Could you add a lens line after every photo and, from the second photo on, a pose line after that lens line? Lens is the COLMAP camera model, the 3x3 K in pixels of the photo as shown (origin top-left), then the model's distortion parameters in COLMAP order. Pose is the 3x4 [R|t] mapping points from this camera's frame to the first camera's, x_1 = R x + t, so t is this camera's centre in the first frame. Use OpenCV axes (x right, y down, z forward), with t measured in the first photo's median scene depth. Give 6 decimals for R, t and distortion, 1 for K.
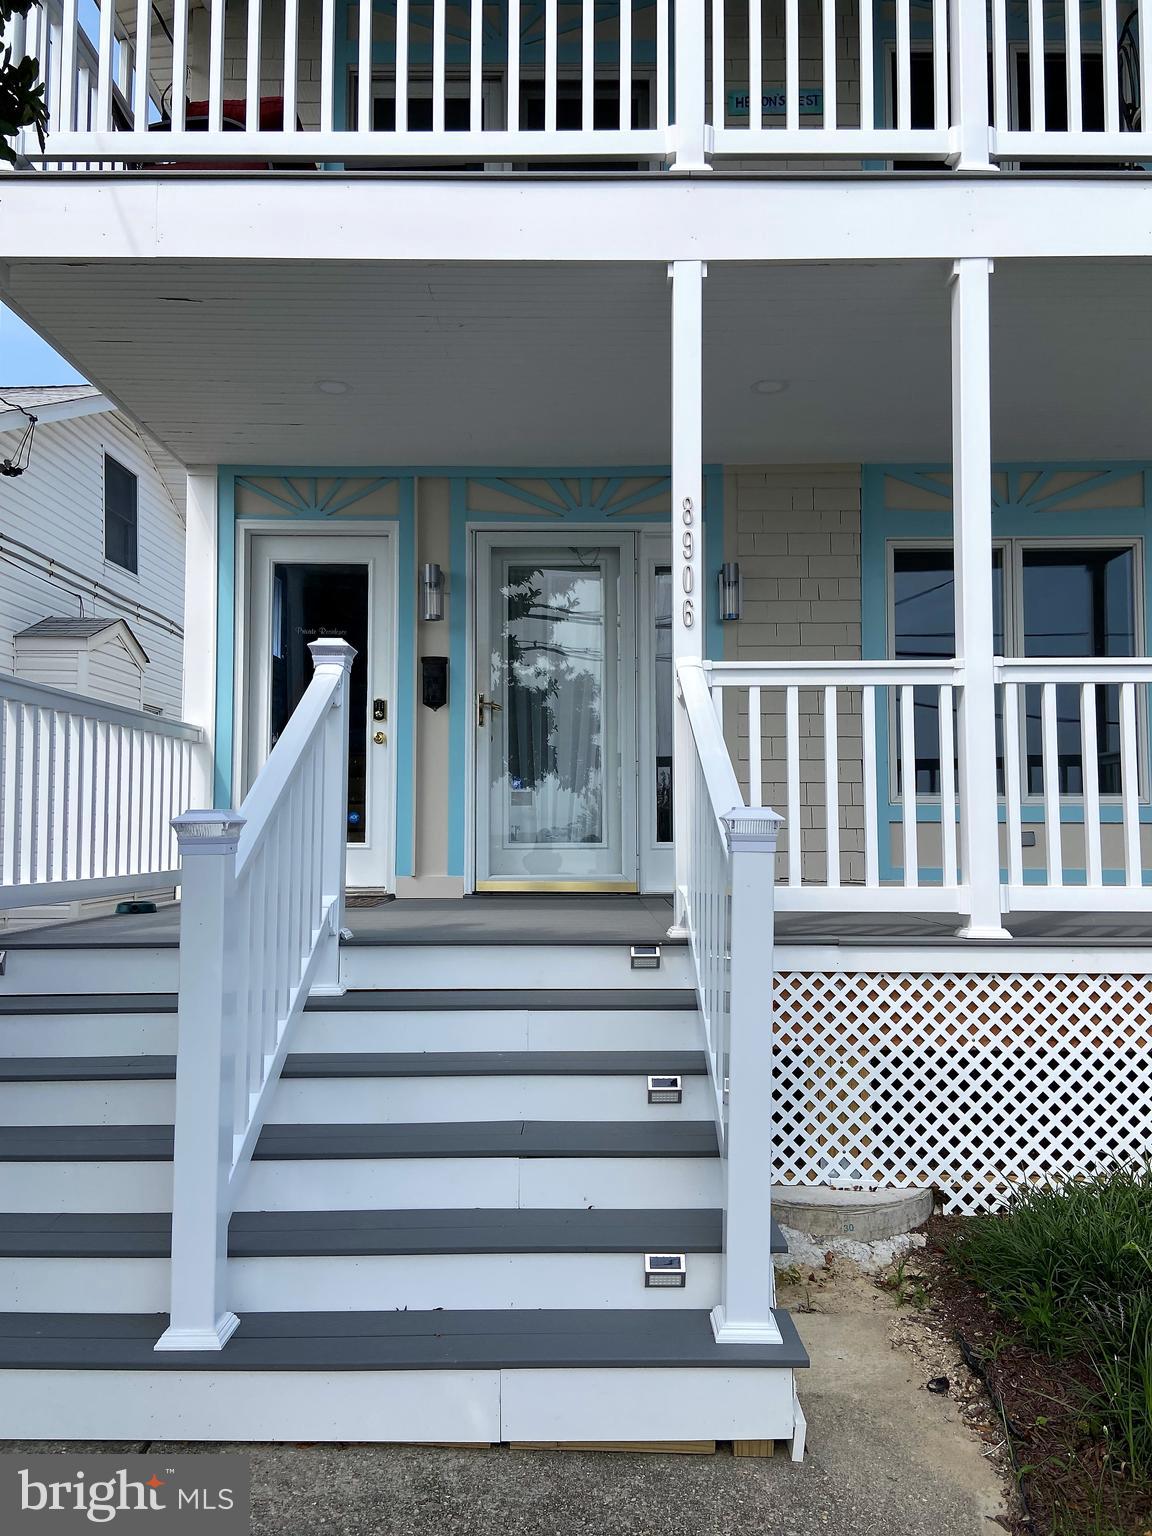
lens RADIAL K [[1160.6, 0, 581.6], [0, 1160.6, 757.4], [0, 0, 1]] dist [0.064531, -0.081828]
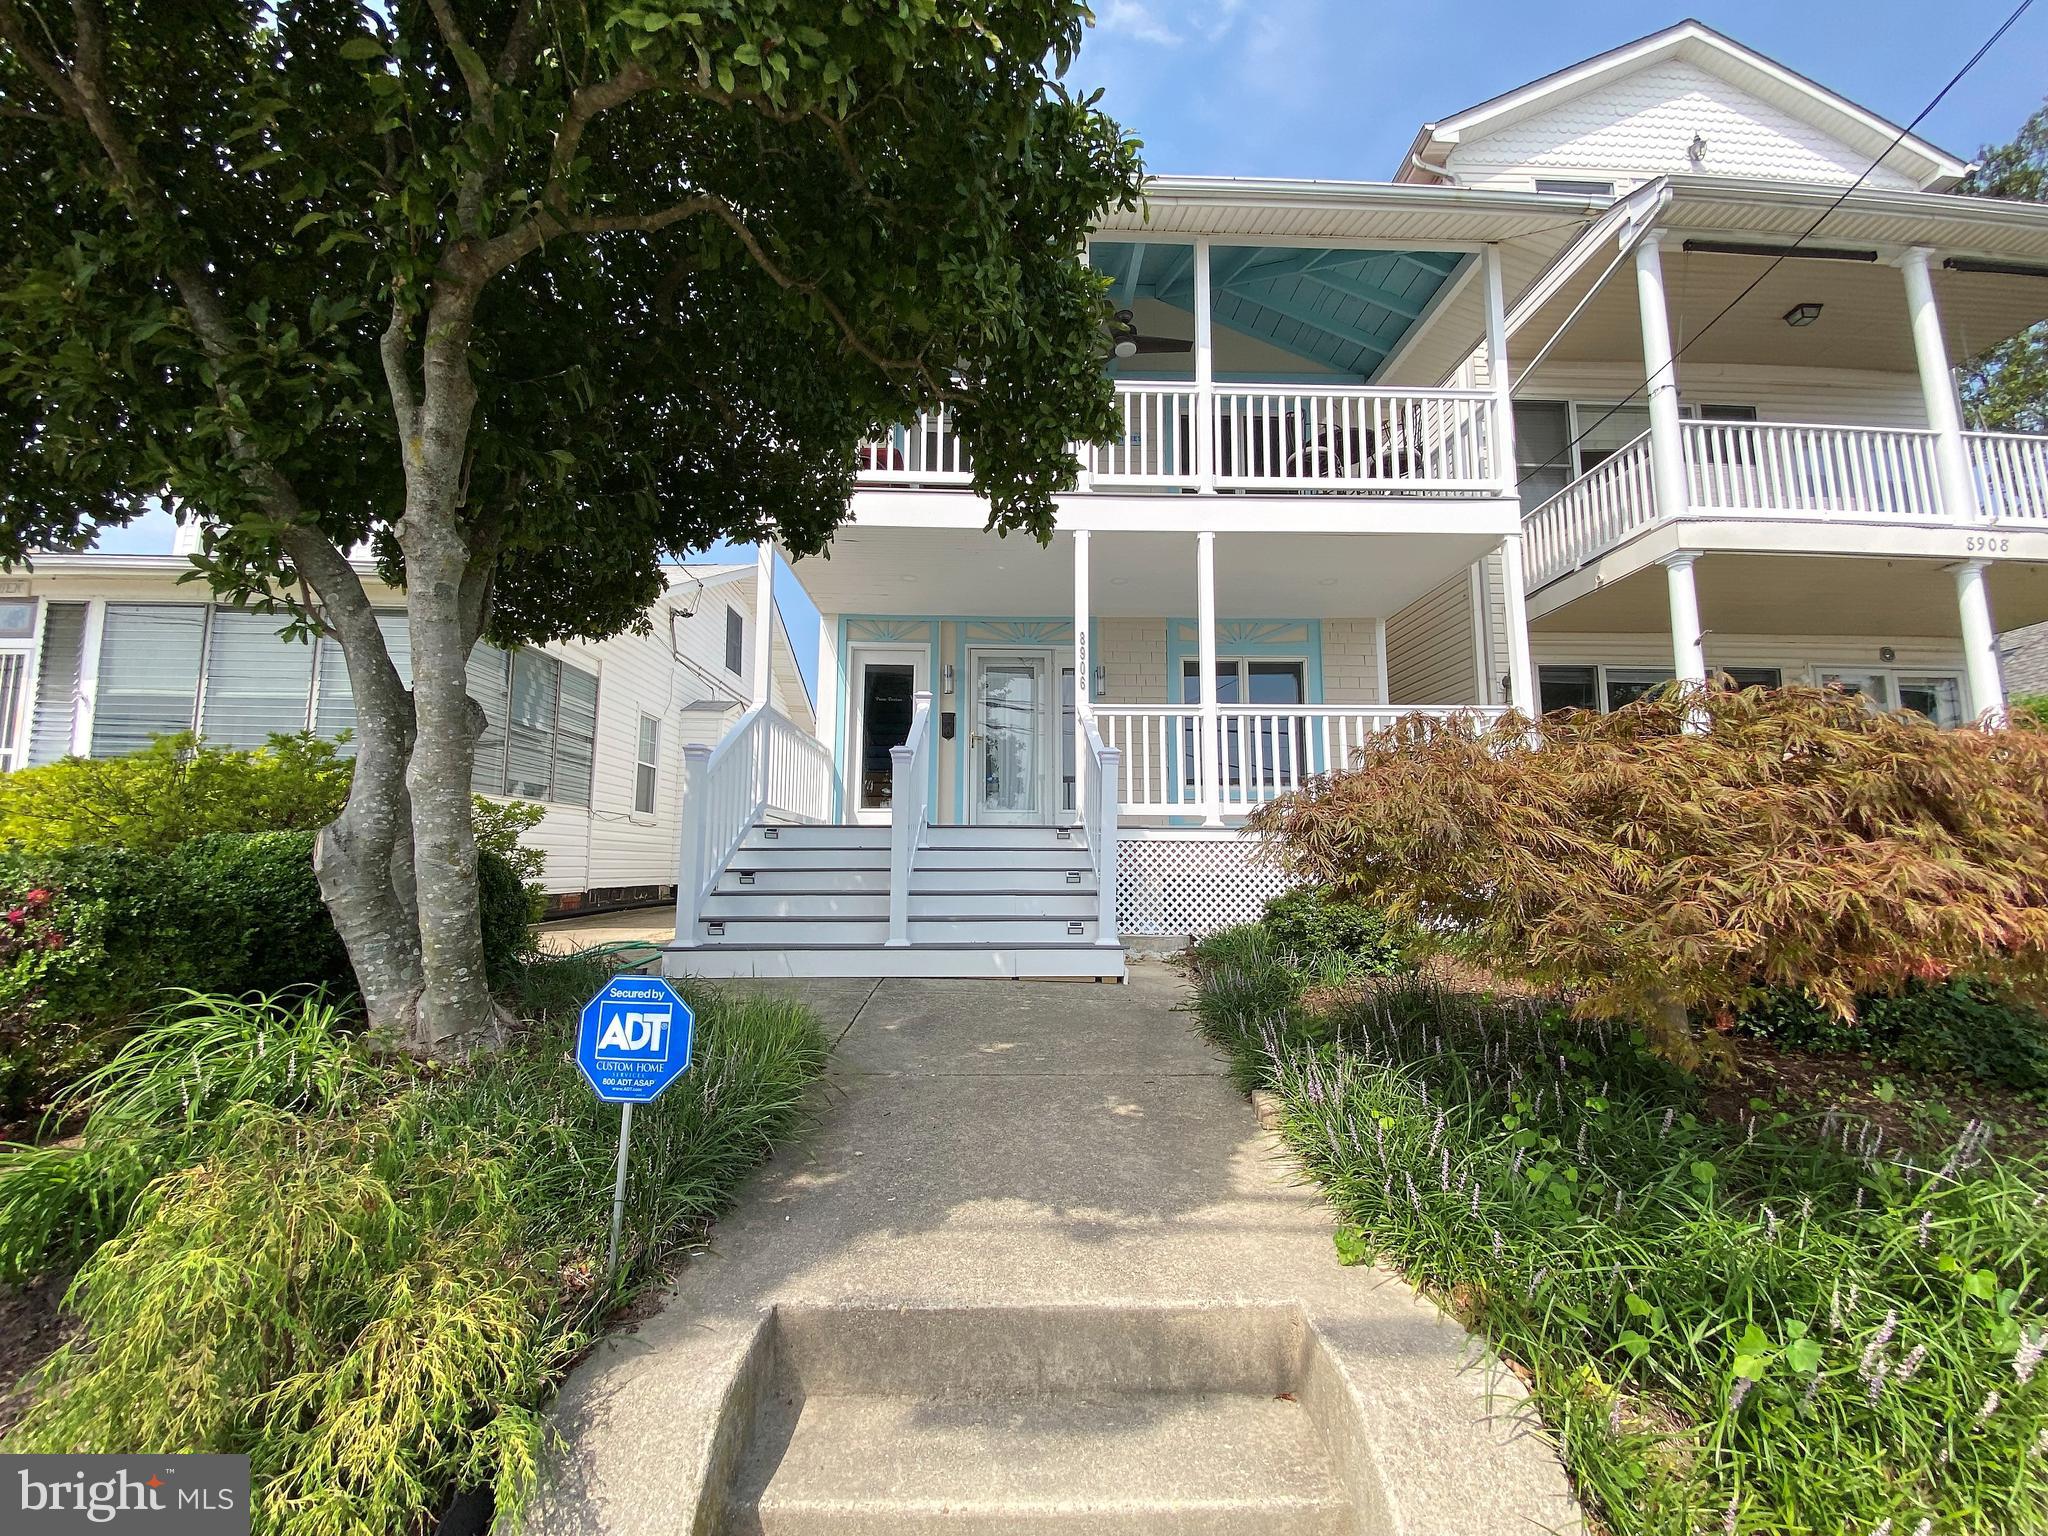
lens RADIAL K [[825.7, 0, 1024.0], [0, 825.7, 768.0], [0, 0, 1]] dist [0.030630, -0.025271]
pose [[0.999365, 0.008307, 0.034660, -0.075807], [-0.006191, 0.998136, -0.060709, 0.138851], [-0.035099, 0.060456, 0.997554, -0.582080]]
